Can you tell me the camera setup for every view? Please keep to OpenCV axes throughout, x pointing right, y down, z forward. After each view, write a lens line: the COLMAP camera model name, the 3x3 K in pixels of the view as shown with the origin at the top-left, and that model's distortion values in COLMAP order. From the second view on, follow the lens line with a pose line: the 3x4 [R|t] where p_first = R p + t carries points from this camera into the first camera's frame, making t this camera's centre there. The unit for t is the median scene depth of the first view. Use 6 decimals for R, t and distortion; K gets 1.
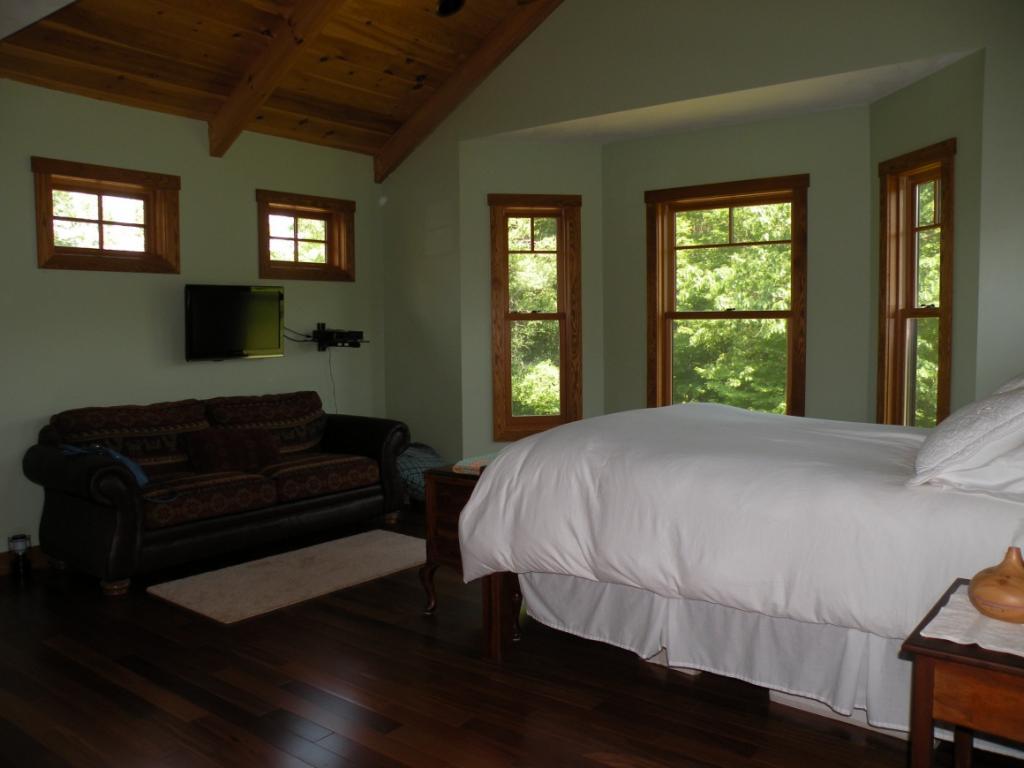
lens RADIAL K [[826.7, 0, 512.3], [0, 826.7, 384.1], [0, 0, 1]] dist [-0.149032, 0.129610]
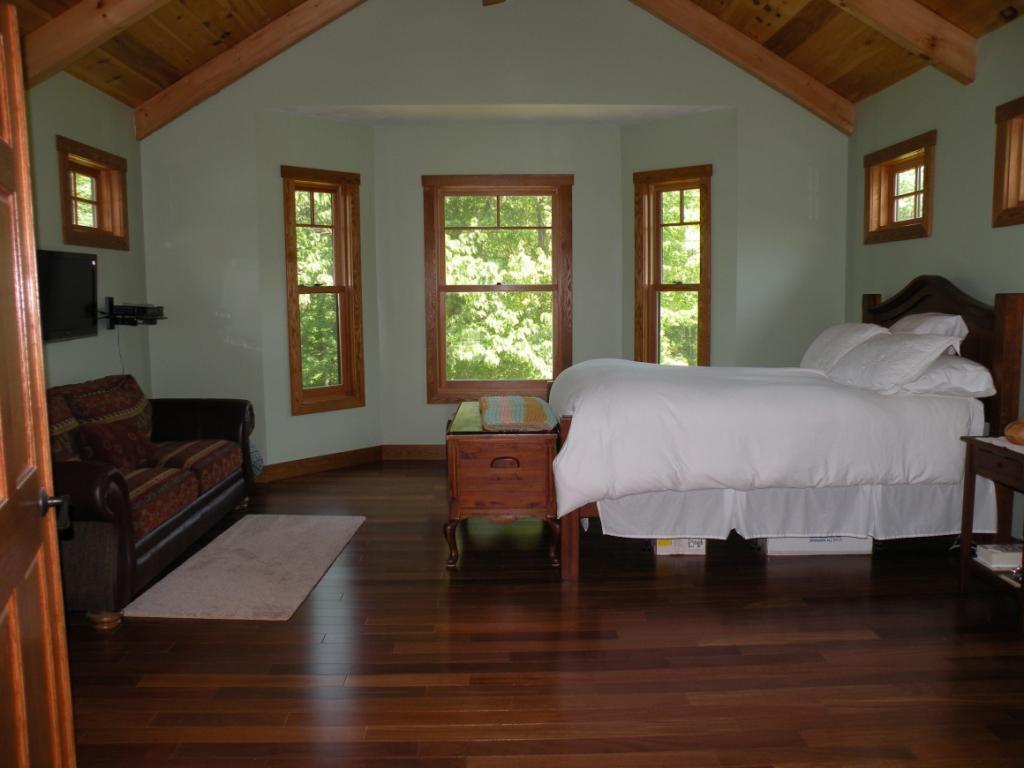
lens RADIAL K [[826.7, 0, 512.6], [0, 826.7, 386.4], [0, 0, 1]] dist [-0.149032, 0.129610]
pose [[0.773753, -0.069400, 0.629674, -0.464691], [0.046985, 0.997530, 0.052208, -0.005204], [-0.631742, -0.010810, 0.775103, 0.070637]]
